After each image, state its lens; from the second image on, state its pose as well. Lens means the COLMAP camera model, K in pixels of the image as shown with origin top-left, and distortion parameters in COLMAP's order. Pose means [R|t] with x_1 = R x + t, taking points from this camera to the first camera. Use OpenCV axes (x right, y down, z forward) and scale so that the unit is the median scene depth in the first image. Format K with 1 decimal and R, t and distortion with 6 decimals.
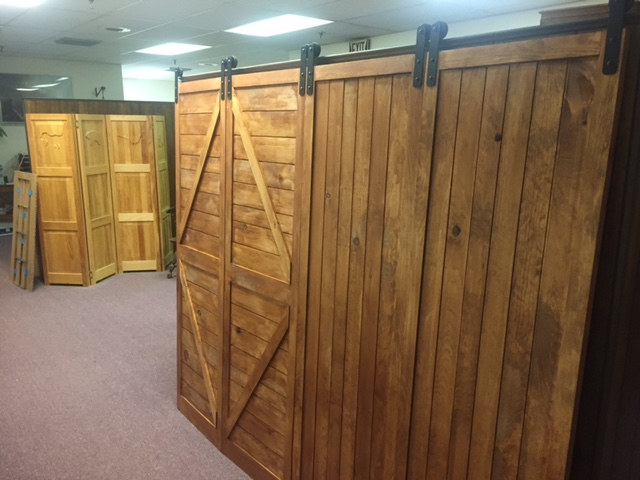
lens RADIAL K [[558.7, 0, 318.9], [0, 558.7, 240.7], [0, 0, 1]] dist [0.068006, -0.036383]
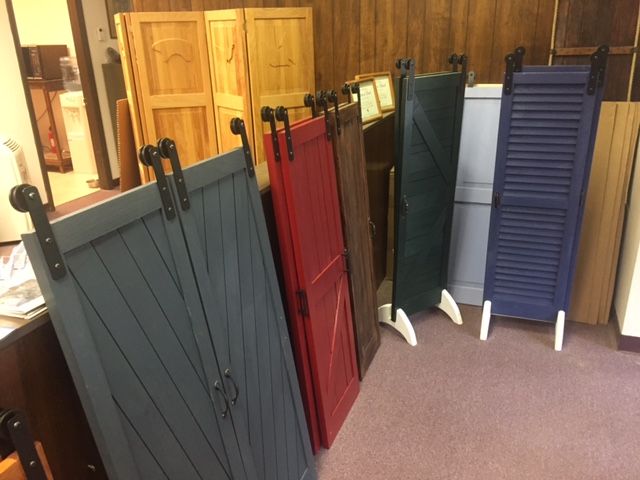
lens RADIAL K [[558.7, 0, 320.9], [0, 558.7, 238.1], [0, 0, 1]] dist [0.068006, -0.036383]
pose [[0.495404, 0.295618, -0.816814, 0.550249], [-0.145051, 0.955262, 0.257750, -0.335877], [0.856466, -0.009211, 0.516121, 1.620678]]
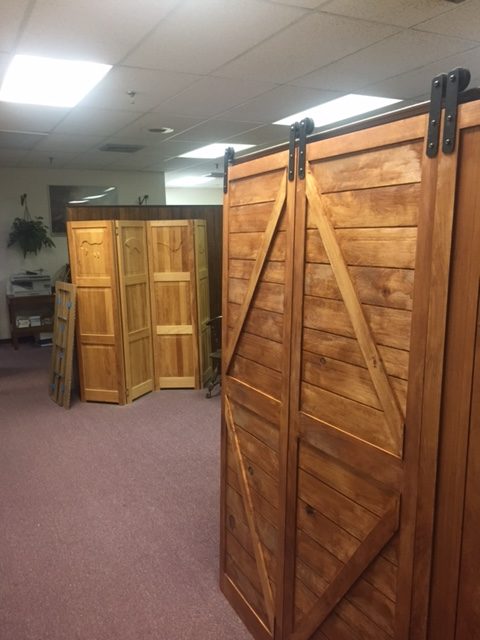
lens RADIAL K [[558.7, 0, 236.8], [0, 558.7, 317.5], [0, 0, 1]] dist [0.068006, -0.036383]
pose [[0.978973, 0.002625, -0.203975, -0.083031], [-0.013136, 0.998653, -0.050193, -0.036974], [0.203568, 0.051817, 0.977689, 0.268215]]
